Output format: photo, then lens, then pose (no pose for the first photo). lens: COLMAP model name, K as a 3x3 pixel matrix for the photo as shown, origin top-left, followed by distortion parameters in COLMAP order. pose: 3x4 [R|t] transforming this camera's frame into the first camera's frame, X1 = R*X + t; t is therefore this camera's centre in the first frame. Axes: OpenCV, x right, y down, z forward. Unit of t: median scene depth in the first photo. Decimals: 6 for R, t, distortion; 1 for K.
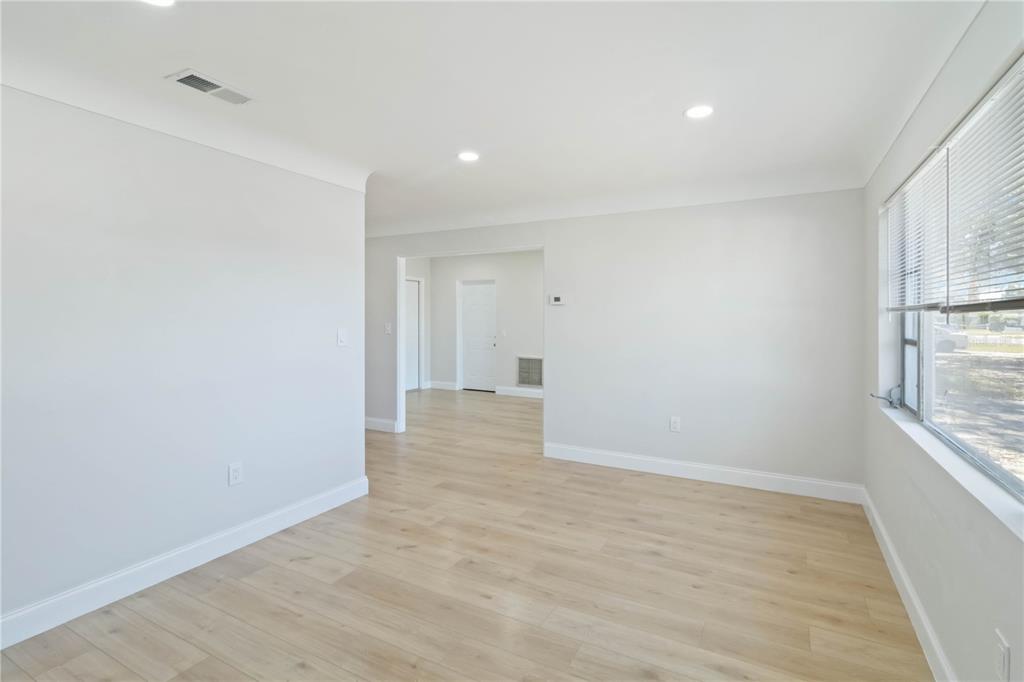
lens RADIAL K [[484.5, 0, 528.4], [0, 484.5, 317.4], [0, 0, 1]] dist [-0.002650, 0.000997]
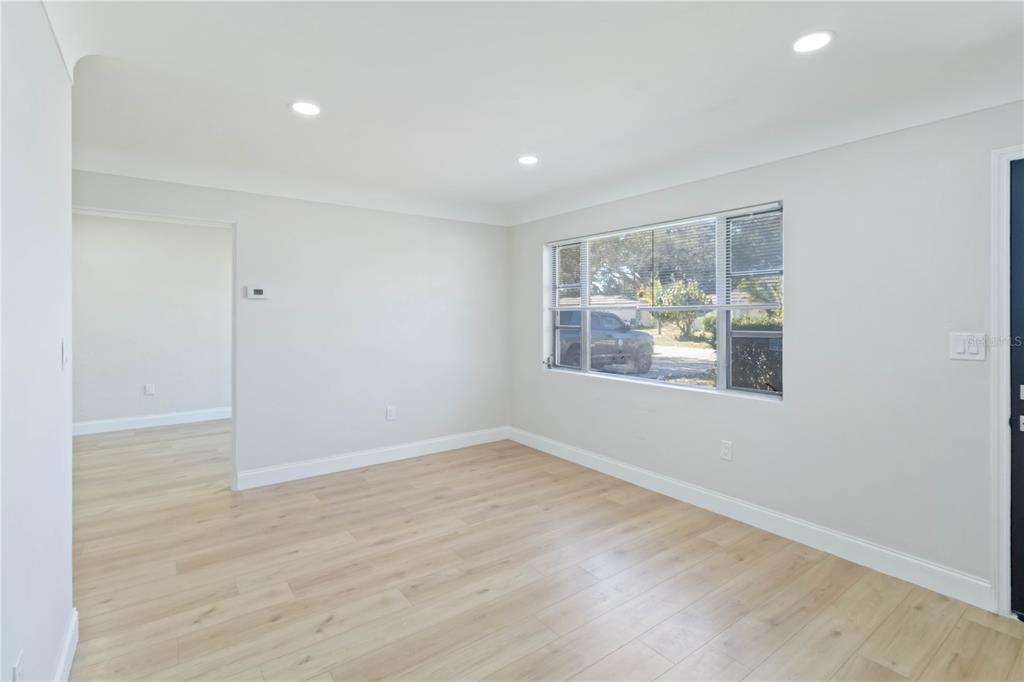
lens RADIAL K [[484.5, 0, 512.4], [0, 484.5, 314.0], [0, 0, 1]] dist [-0.002650, 0.000997]
pose [[0.431944, -0.004036, 0.901891, -0.736960], [0.004305, 0.999988, 0.002413, -0.000886], [-0.901890, 0.002841, 0.431956, 0.389086]]
